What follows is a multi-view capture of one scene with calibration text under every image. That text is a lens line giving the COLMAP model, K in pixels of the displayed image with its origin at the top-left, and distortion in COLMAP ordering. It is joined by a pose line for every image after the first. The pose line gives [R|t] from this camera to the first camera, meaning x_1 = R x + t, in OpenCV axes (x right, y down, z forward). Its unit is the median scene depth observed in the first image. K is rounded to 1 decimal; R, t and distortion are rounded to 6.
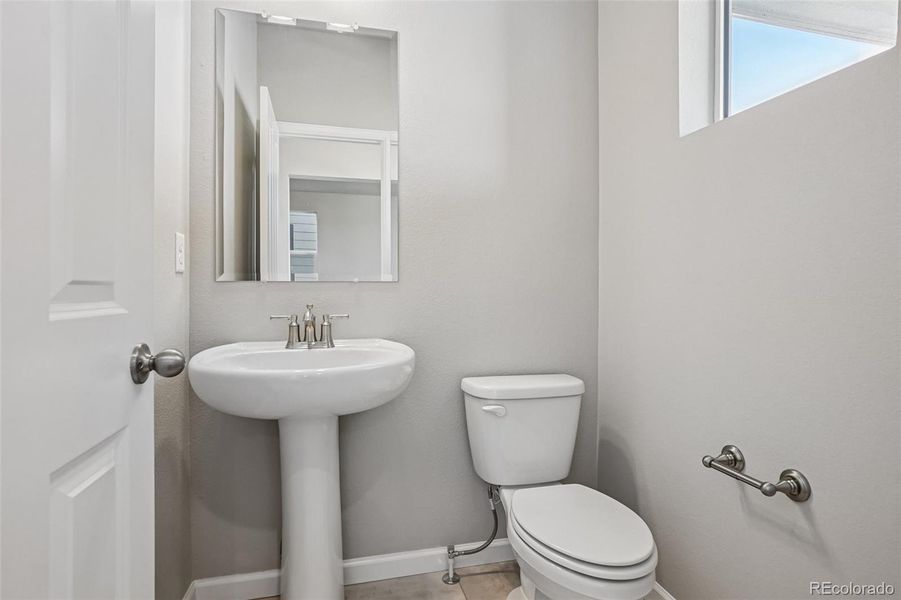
lens RADIAL K [[454.0, 0, 450.8], [0, 454.0, 295.0], [0, 0, 1]] dist [-0.043323, 0.018682]
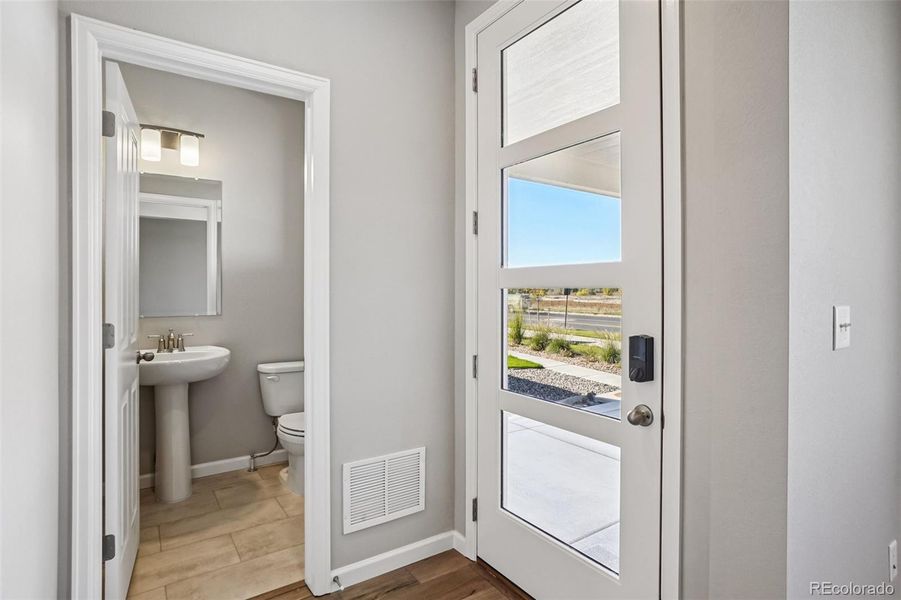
lens RADIAL K [[454.0, 0, 450.8], [0, 454.0, 295.0], [0, 0, 1]] dist [-0.043323, 0.018682]
pose [[0.938189, -0.002845, 0.346112, 0.137066], [0.002481, 0.999996, 0.001496, -0.115957], [-0.346115, -0.000544, 0.938192, -1.112459]]
